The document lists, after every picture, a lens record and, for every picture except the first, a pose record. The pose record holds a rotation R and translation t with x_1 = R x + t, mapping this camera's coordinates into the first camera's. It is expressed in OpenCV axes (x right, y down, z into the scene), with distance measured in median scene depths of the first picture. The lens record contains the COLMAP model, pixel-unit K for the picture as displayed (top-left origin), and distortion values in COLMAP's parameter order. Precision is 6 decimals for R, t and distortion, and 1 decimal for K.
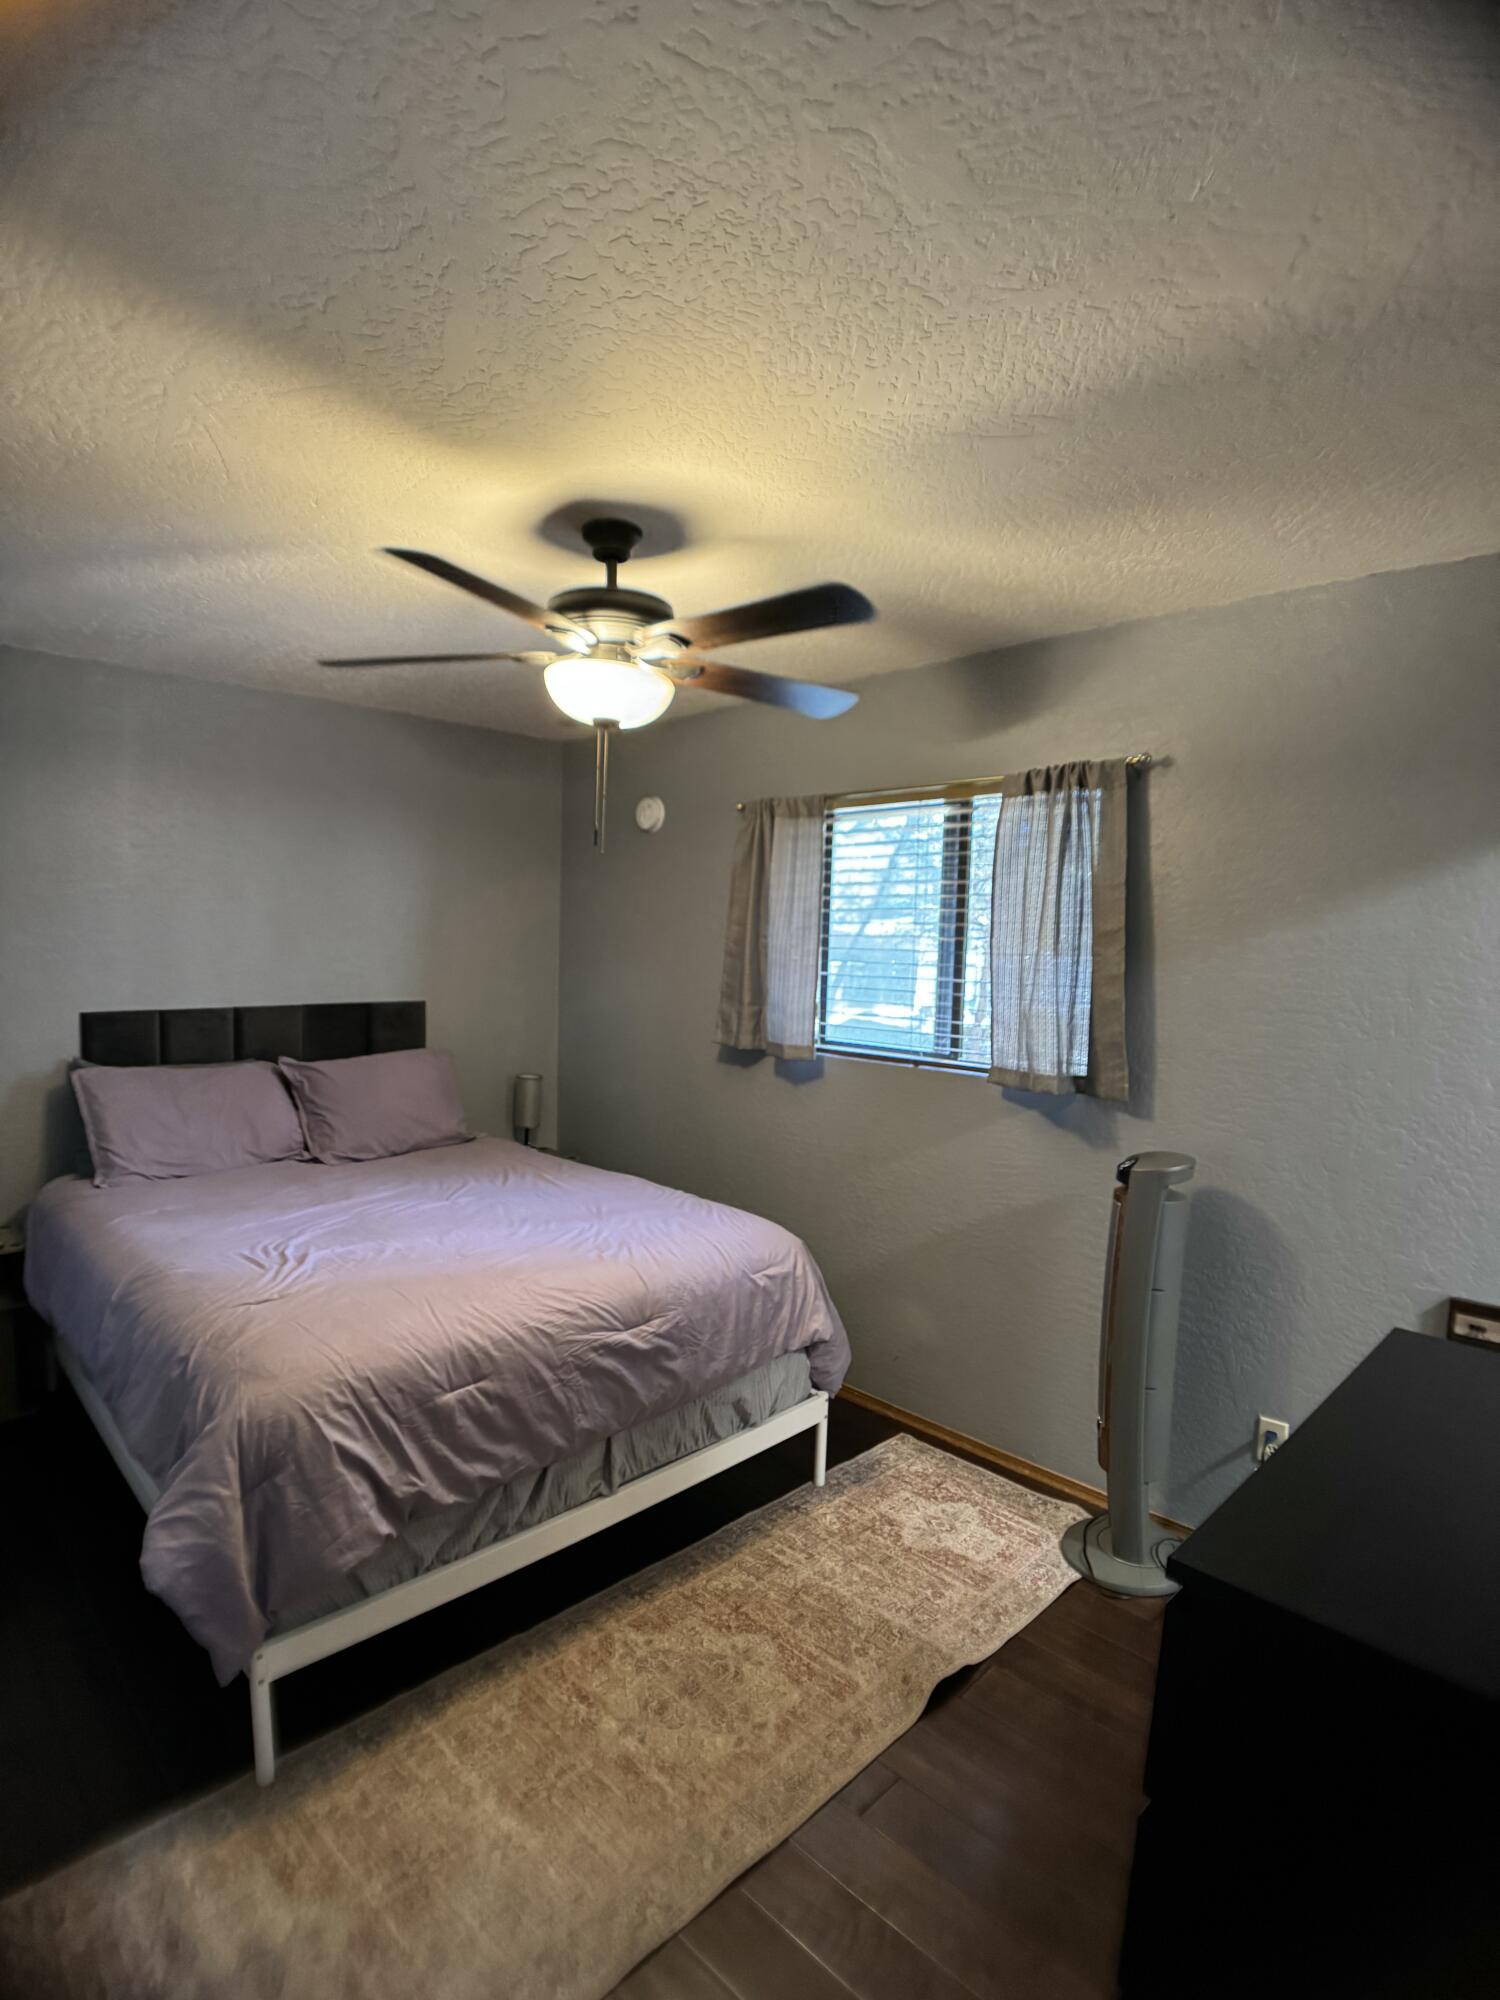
lens RADIAL K [[1003.0, 0, 748.4], [0, 1003.0, 944.0], [0, 0, 1]] dist [-0.065787, -0.000248]
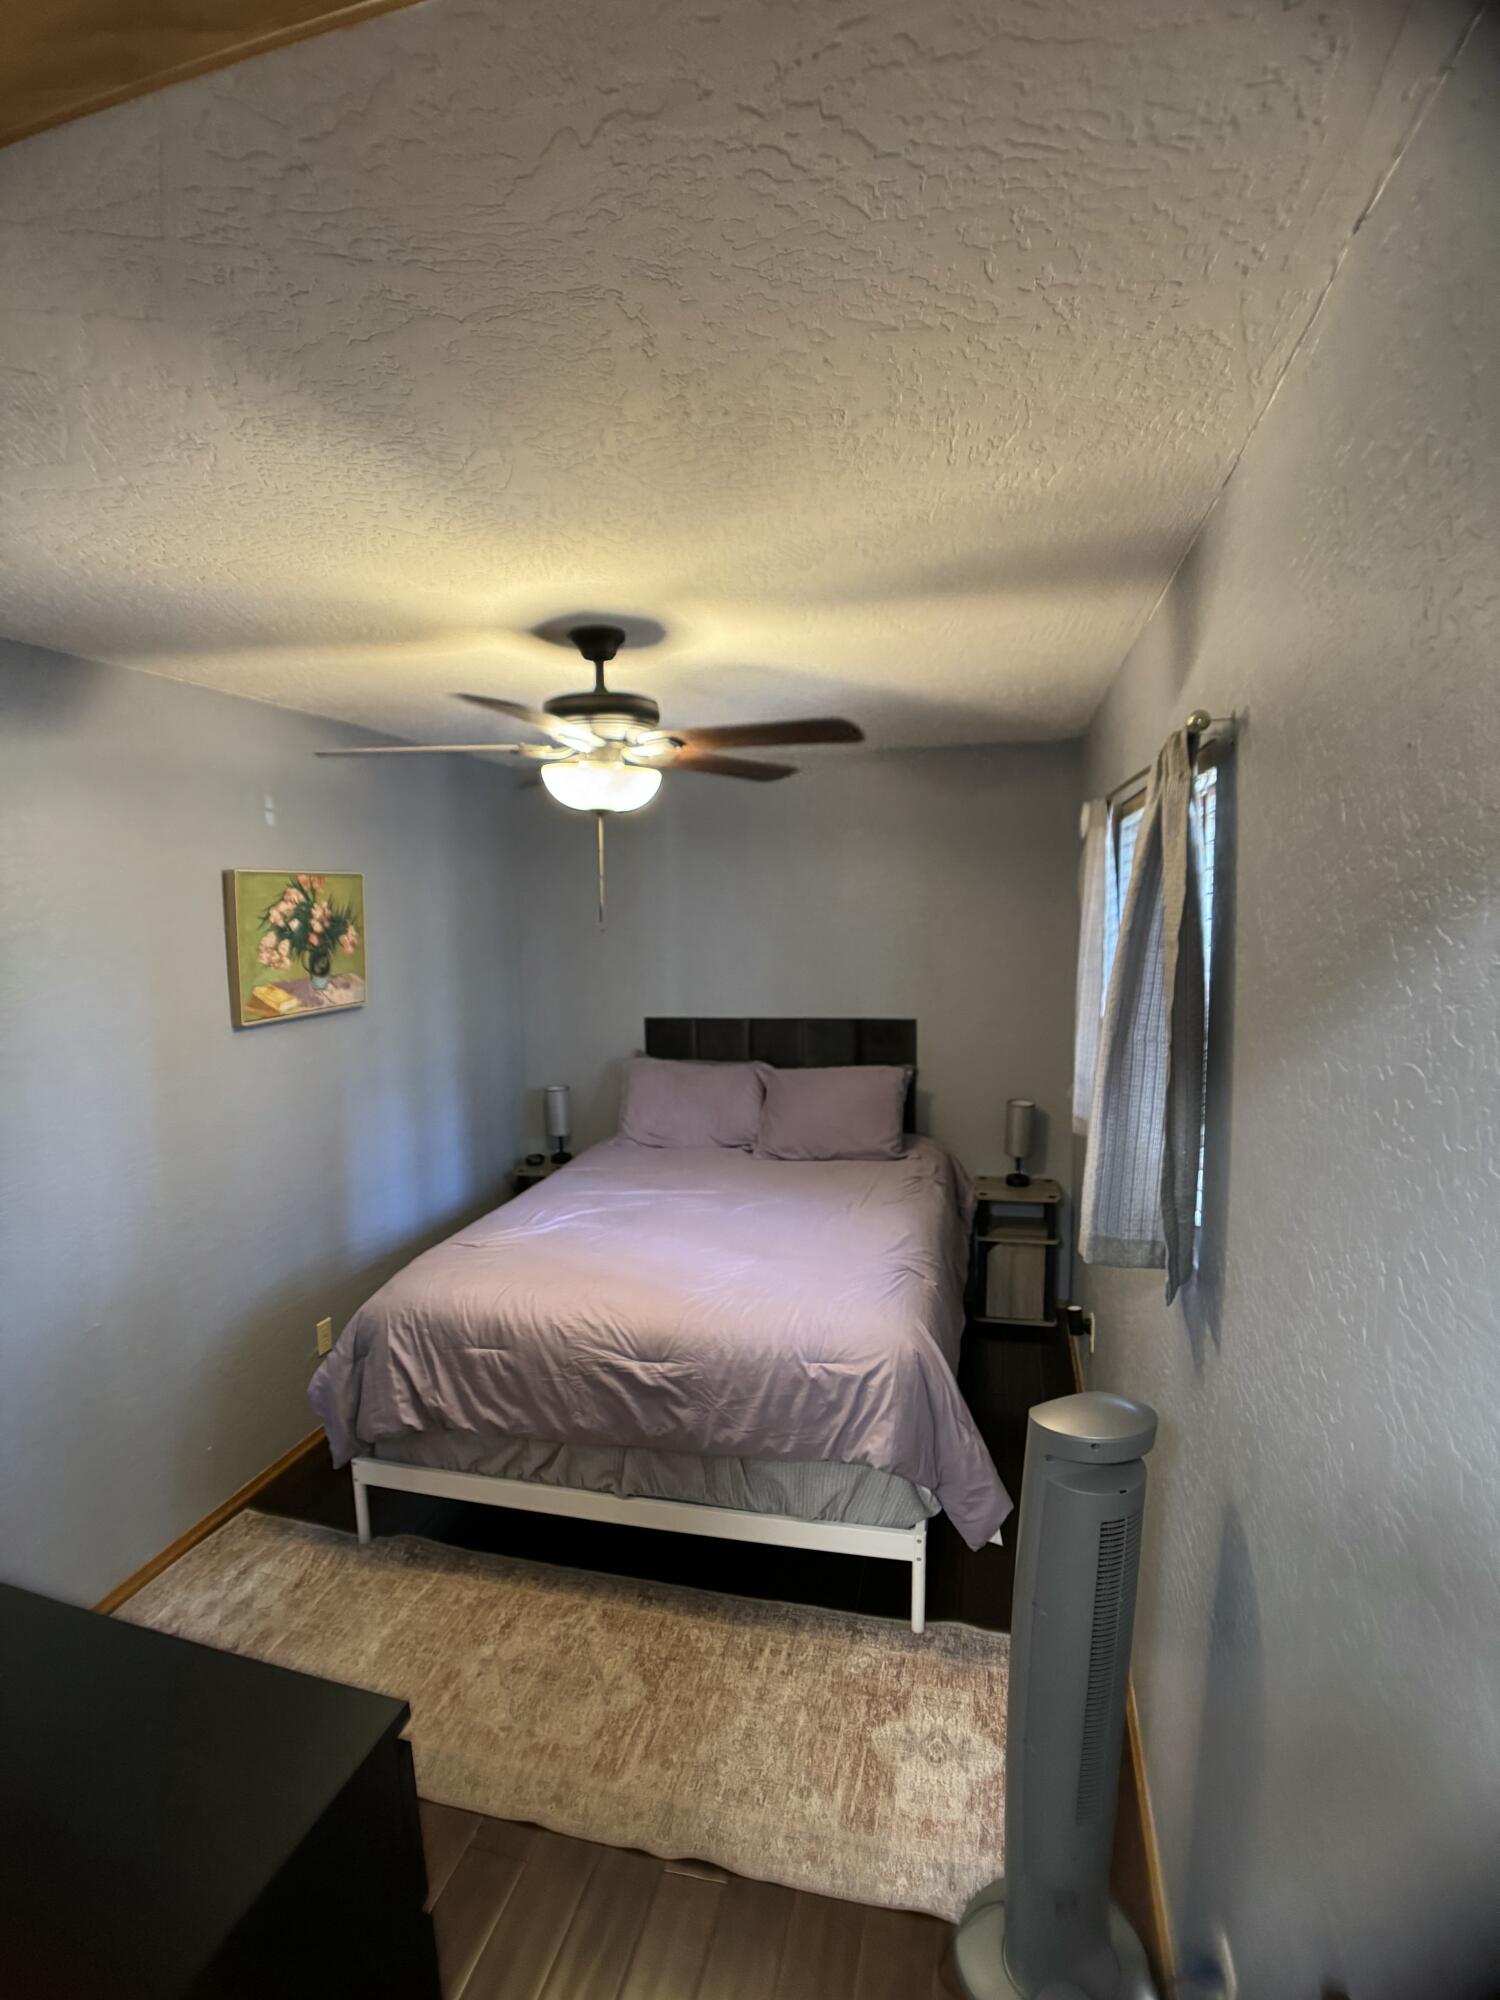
lens RADIAL K [[975.9, 0, 750.0], [0, 975.9, 1000.0], [0, 0, 1]] dist [-0.033179, -0.048609]
pose [[0.507972, 0.050231, -0.859908, 0.869817], [0.030558, 0.996619, 0.076269, -0.085452], [0.860831, -0.065020, 0.504720, 0.620921]]
